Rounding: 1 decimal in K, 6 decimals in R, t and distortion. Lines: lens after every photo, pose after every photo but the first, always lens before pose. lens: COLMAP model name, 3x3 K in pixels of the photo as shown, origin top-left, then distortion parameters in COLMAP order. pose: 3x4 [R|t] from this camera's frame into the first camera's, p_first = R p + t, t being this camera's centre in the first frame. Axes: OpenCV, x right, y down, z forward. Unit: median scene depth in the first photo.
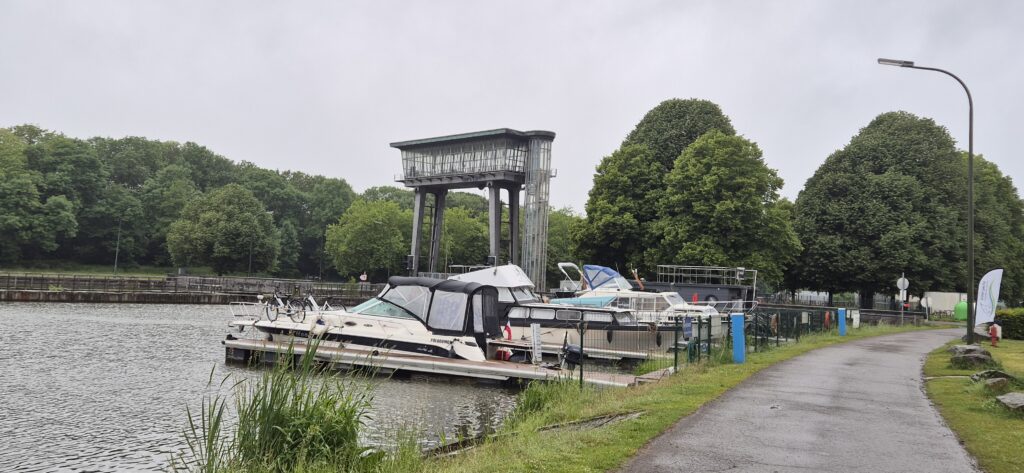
lens RADIAL K [[637.8, 0, 511.7], [0, 637.8, 236.6], [0, 0, 1]] dist [0.000495, 0.000033]
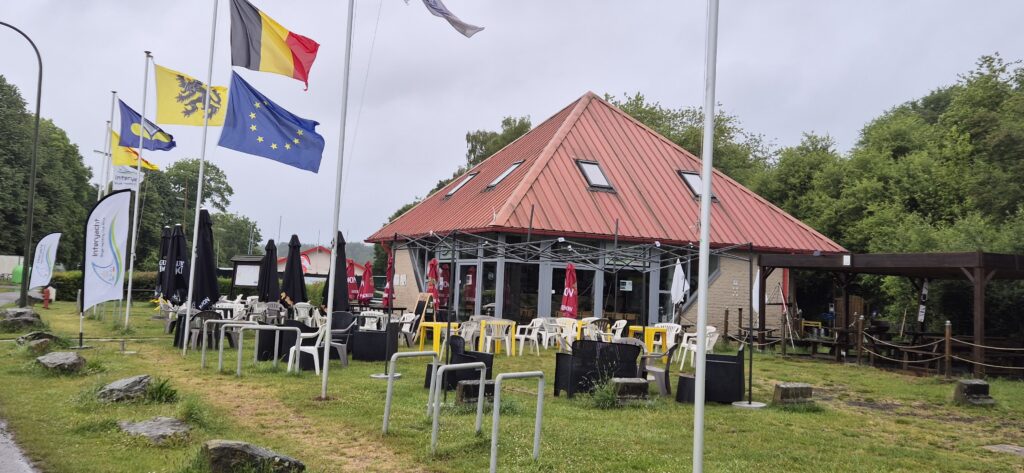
lens RADIAL K [[637.8, 0, 511.7], [0, 637.8, 235.8], [0, 0, 1]] dist [0.000495, 0.000033]
pose [[0.752105, 0.040660, 0.657788, 0.634890], [-0.056807, 0.998380, 0.003239, 0.010332], [-0.656590, -0.039803, 0.753196, -0.248705]]
